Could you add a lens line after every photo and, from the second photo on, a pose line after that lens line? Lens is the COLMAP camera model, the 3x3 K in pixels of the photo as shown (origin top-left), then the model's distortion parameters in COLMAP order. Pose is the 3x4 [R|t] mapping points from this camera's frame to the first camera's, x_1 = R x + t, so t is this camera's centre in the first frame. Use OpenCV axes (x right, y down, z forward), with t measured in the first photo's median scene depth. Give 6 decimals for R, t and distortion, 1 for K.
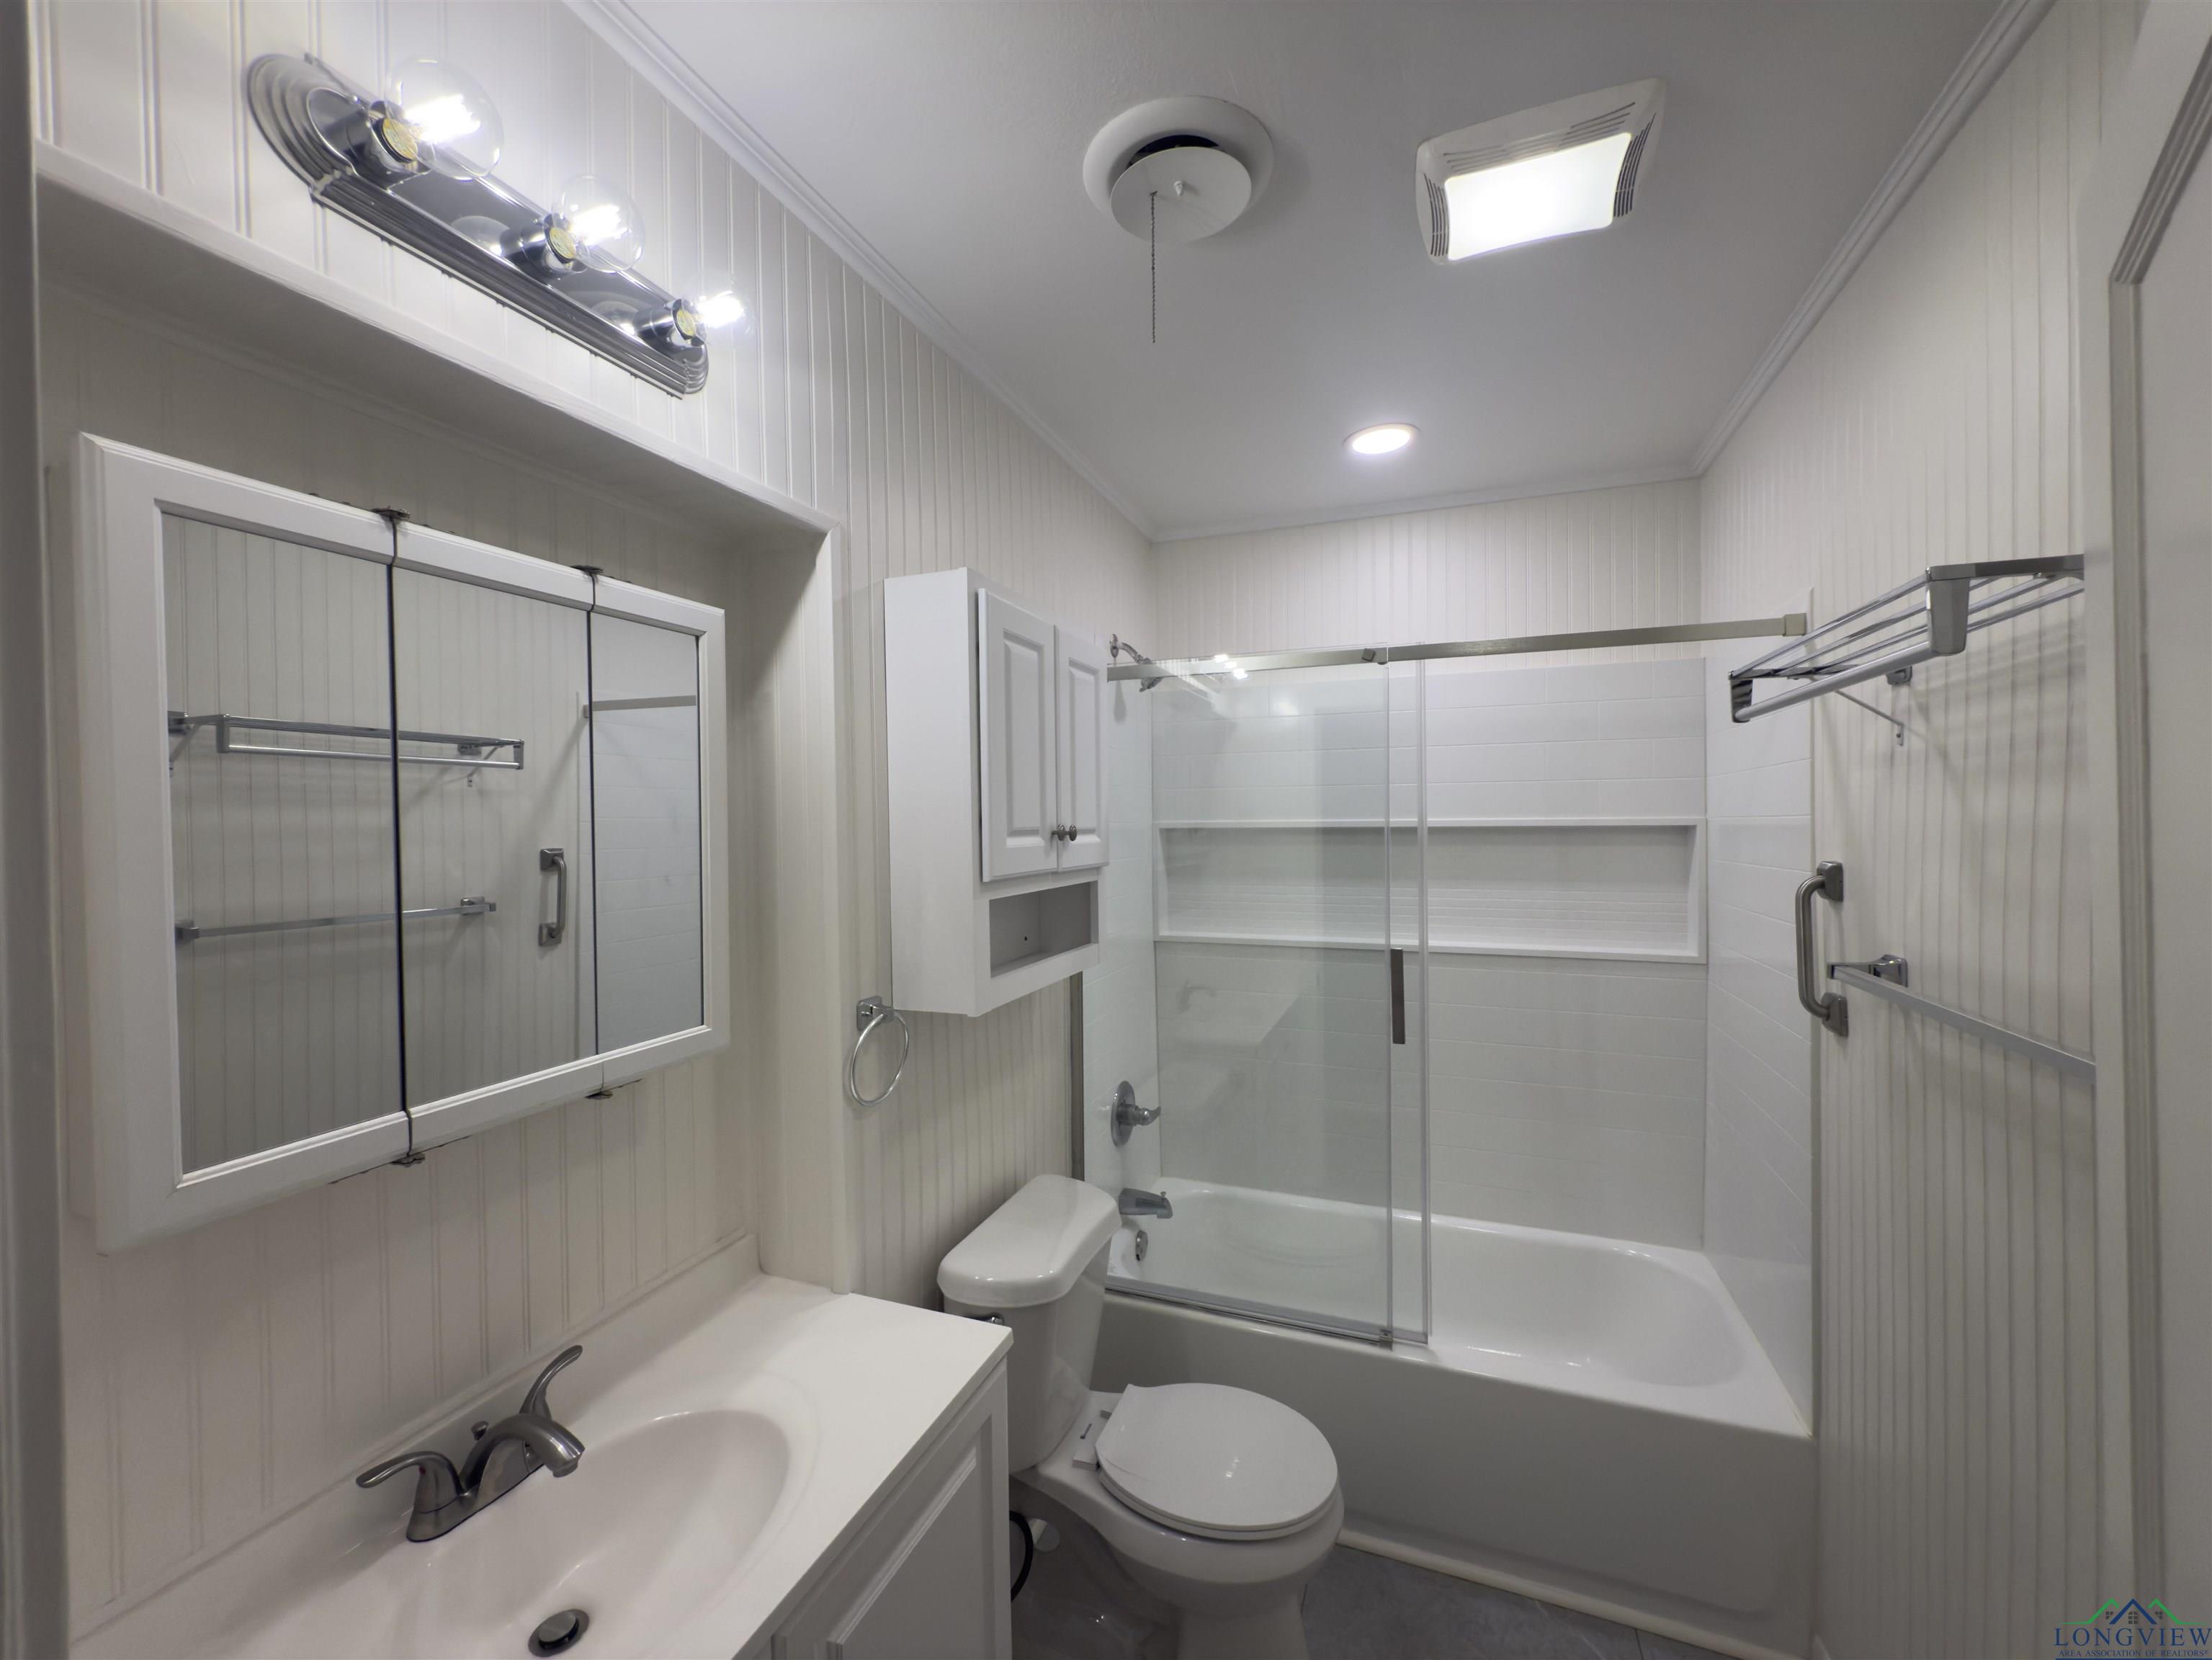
lens RADIAL K [[883.8, 0, 1109.0], [0, 883.8, 833.2], [0, 0, 1]] dist [0.002385, 0.001478]
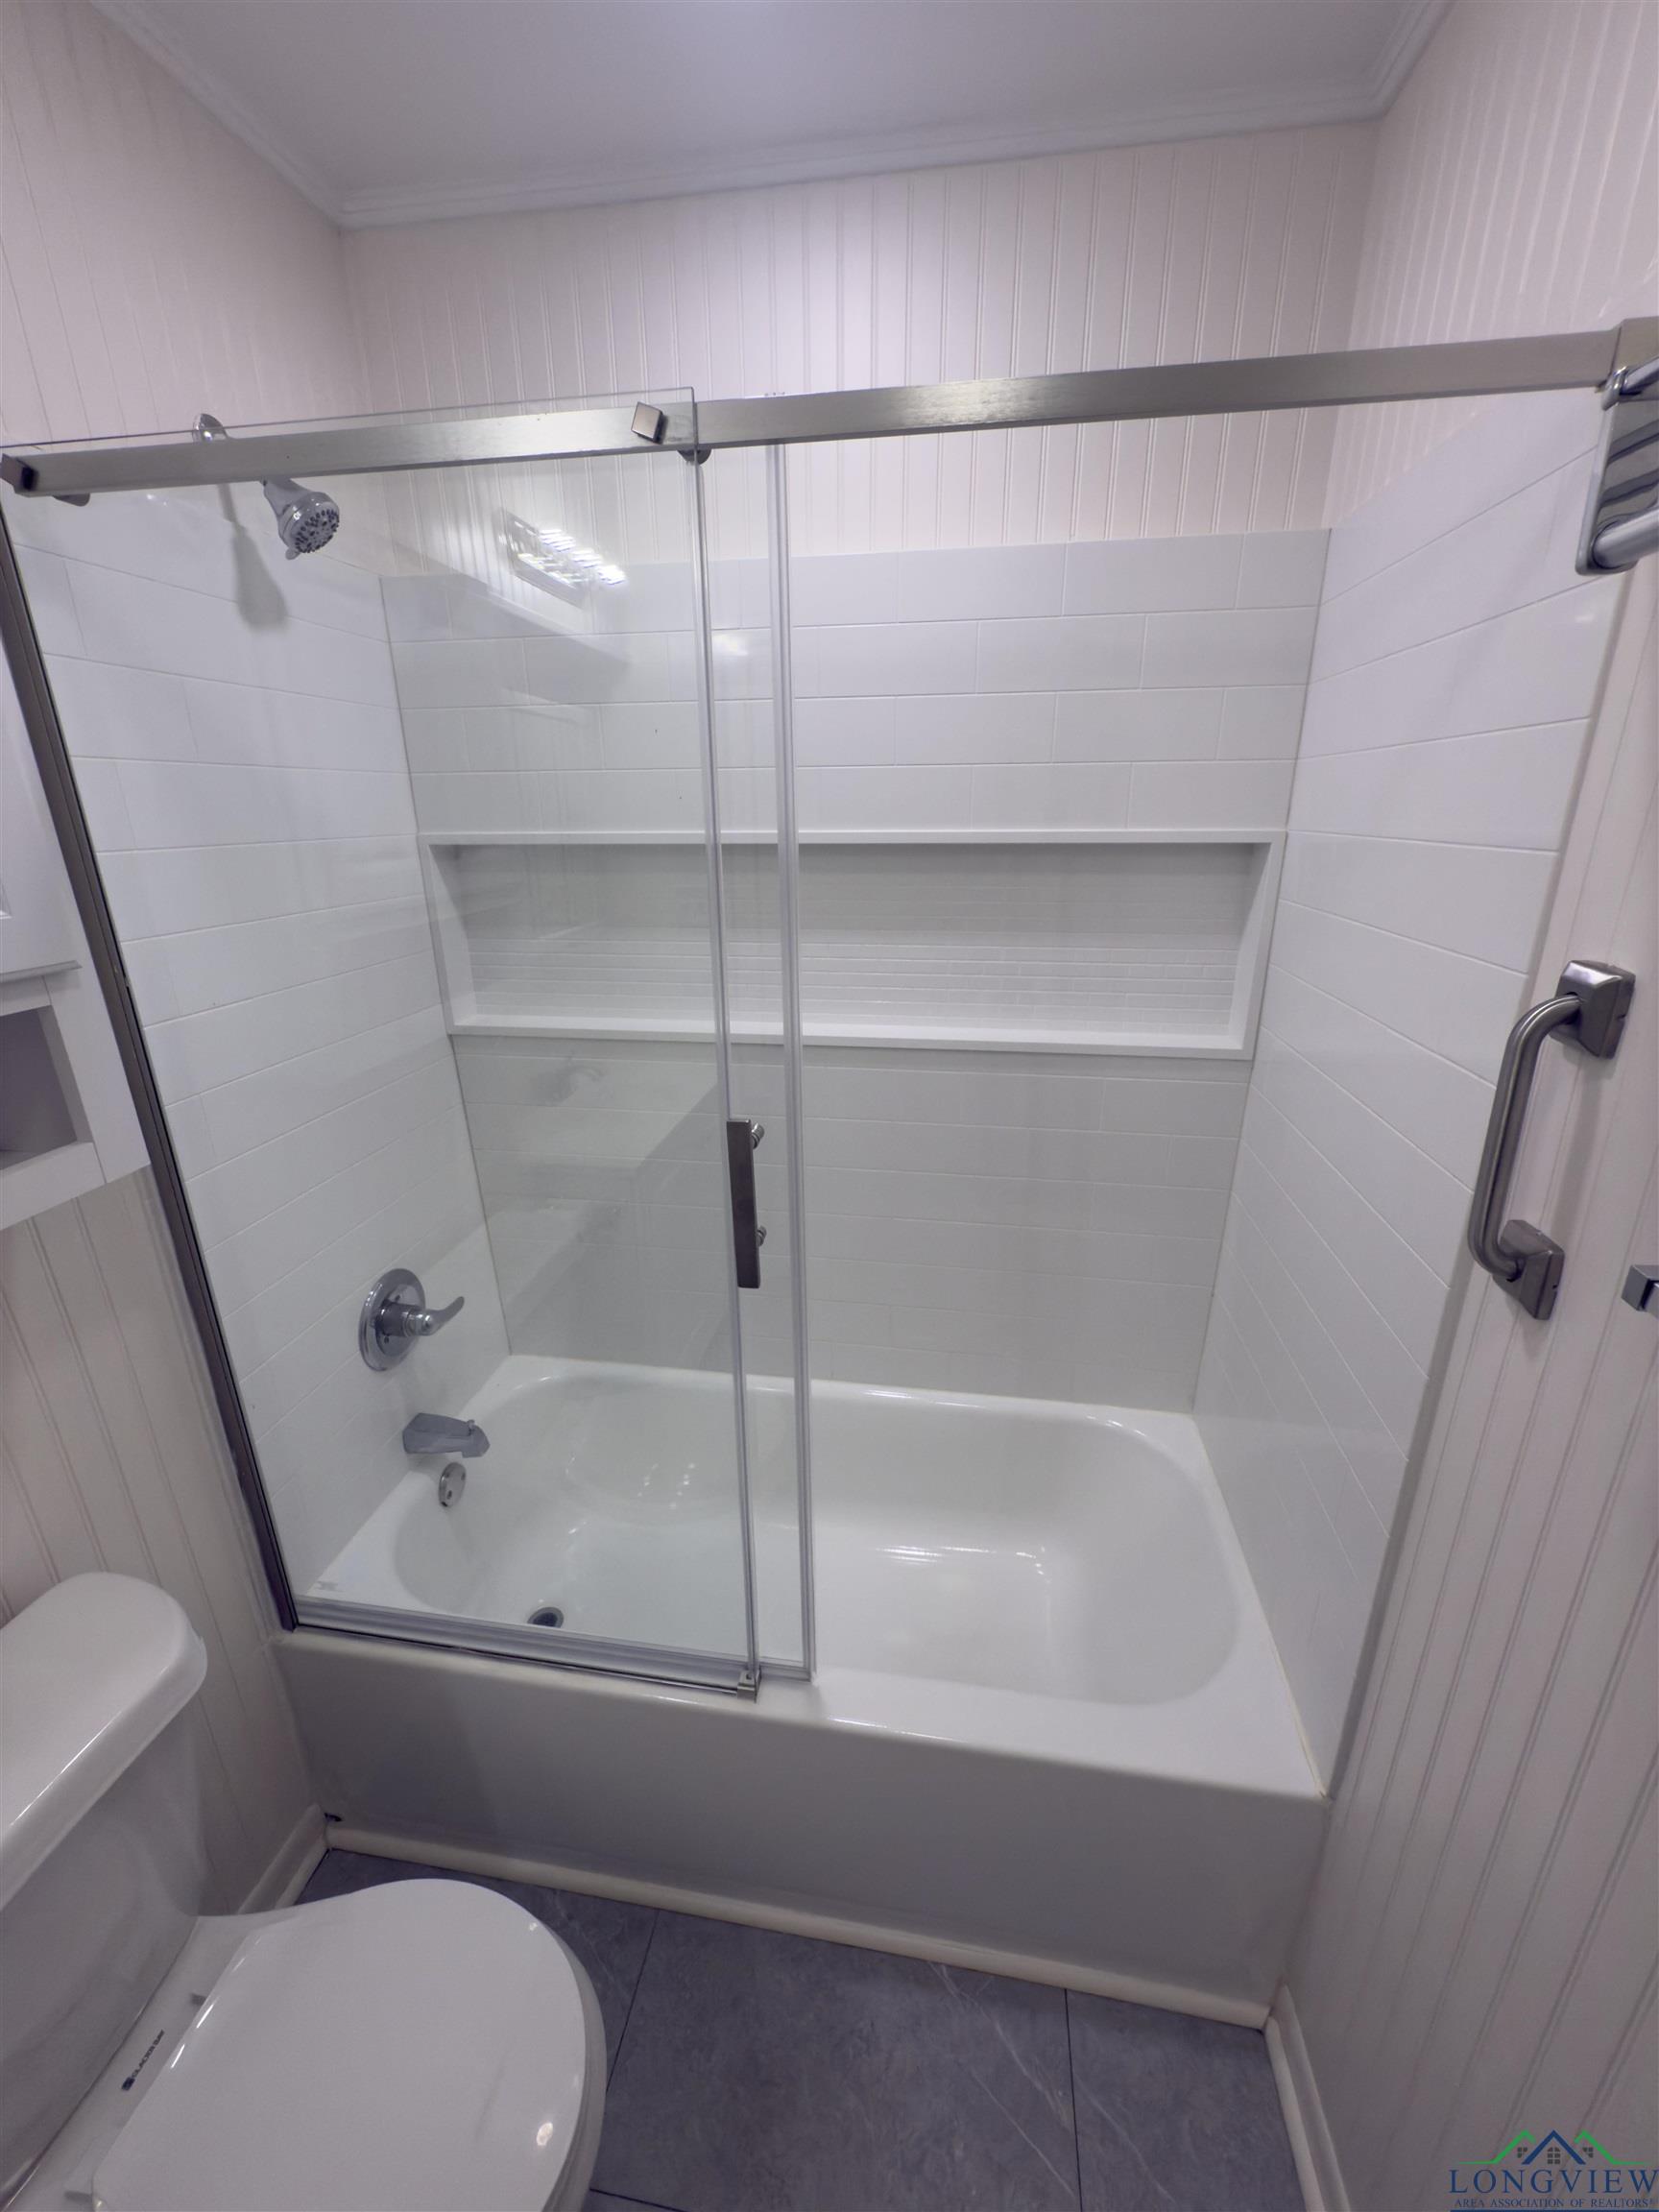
lens RADIAL K [[883.7, 0, 829.3], [0, 883.7, 1101.7], [0, 0, 1]] dist [0.002385, 0.001478]
pose [[0.978286, -0.066888, 0.196170, 0.227582], [0.003137, 0.951161, 0.308678, -0.028193], [-0.207236, -0.301360, 0.930718, 0.429234]]
